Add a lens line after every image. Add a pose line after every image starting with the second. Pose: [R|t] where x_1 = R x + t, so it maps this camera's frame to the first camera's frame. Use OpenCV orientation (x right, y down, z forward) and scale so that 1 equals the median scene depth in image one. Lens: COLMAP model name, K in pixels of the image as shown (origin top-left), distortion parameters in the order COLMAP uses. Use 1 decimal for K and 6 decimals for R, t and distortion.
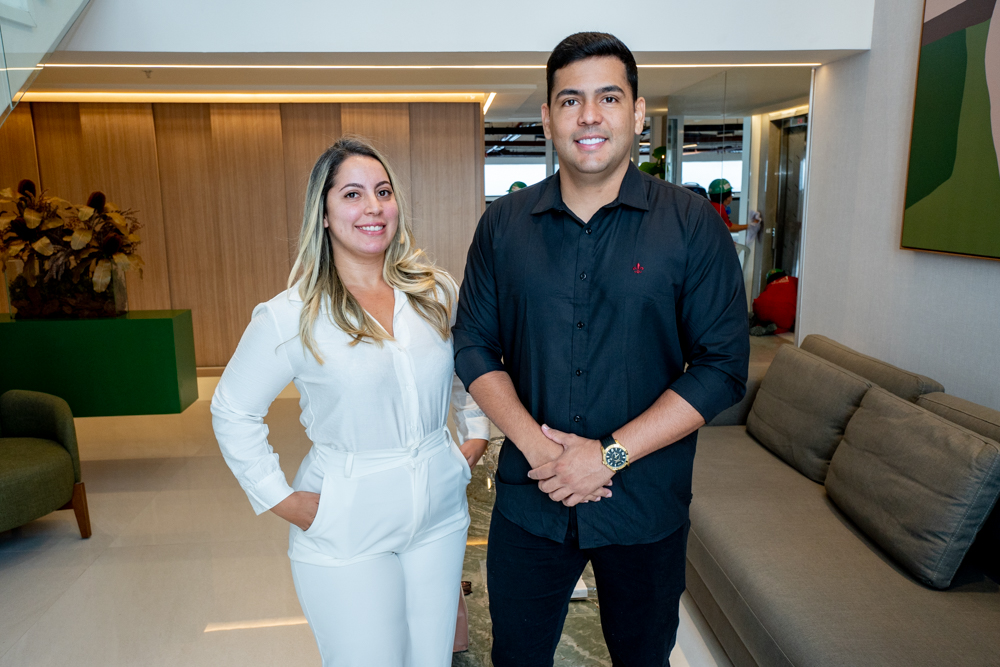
lens RADIAL K [[784.6, 0, 499.2], [0, 784.6, 334.6], [0, 0, 1]] dist [0.014480, 0.043391]
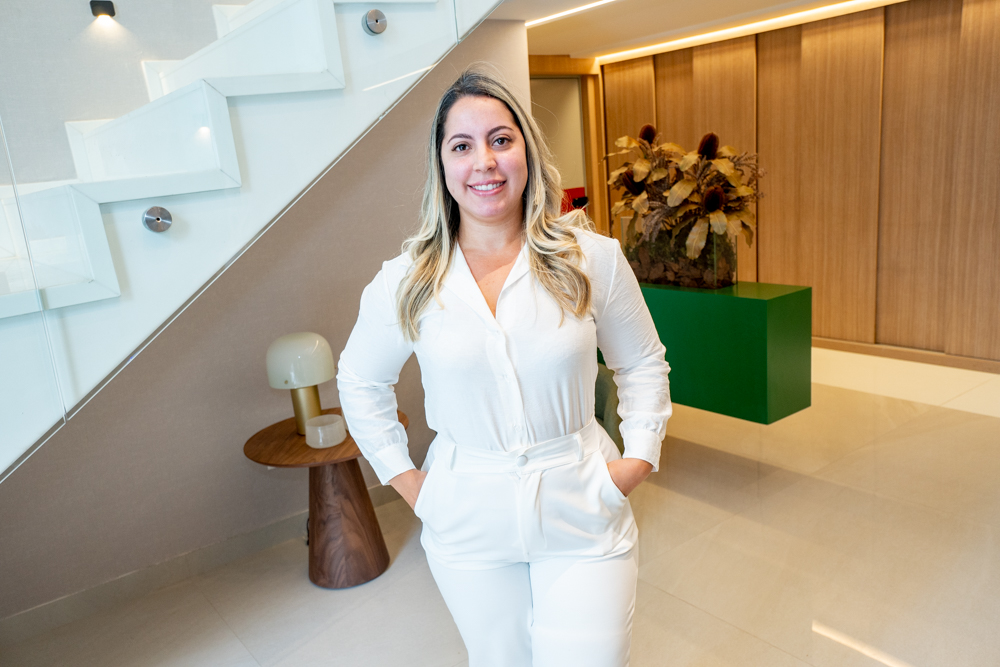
lens RADIAL K [[784.6, 0, 498.8], [0, 784.6, 334.8], [0, 0, 1]] dist [0.014480, 0.043391]
pose [[0.557984, 0.149204, -0.816328, 0.037027], [-0.081100, 0.988800, 0.125293, -0.039276], [0.825879, -0.003707, 0.563835, 0.239011]]
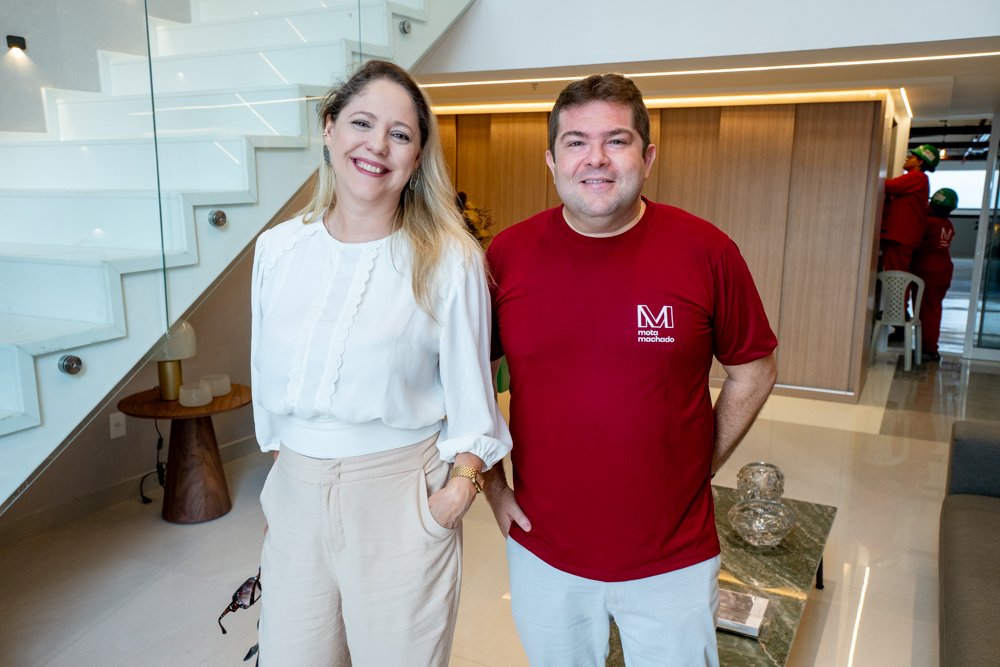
lens RADIAL K [[838.5, 0, 501.7], [0, 838.5, 332.1], [0, 0, 1]] dist [0.026168, 0.041557]
pose [[0.858306, 0.111774, -0.500816, 0.115901], [-0.122201, 0.992432, 0.012064, 0.000504], [0.498374, 0.050846, 0.865470, -0.013051]]
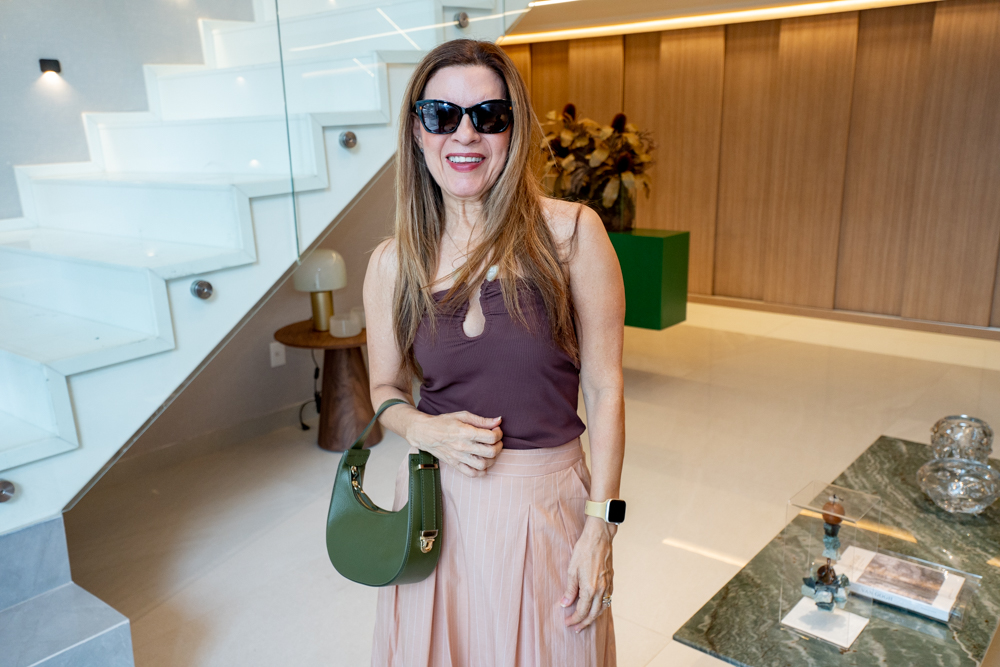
lens RADIAL K [[838.5, 0, 496.9], [0, 838.5, 334.0], [0, 0, 1]] dist [0.026168, 0.041557]
pose [[0.732121, 0.163460, -0.661271, 0.109877], [-0.120288, 0.986549, 0.110690, 0.005275], [0.670470, -0.001495, 0.741935, 0.028770]]
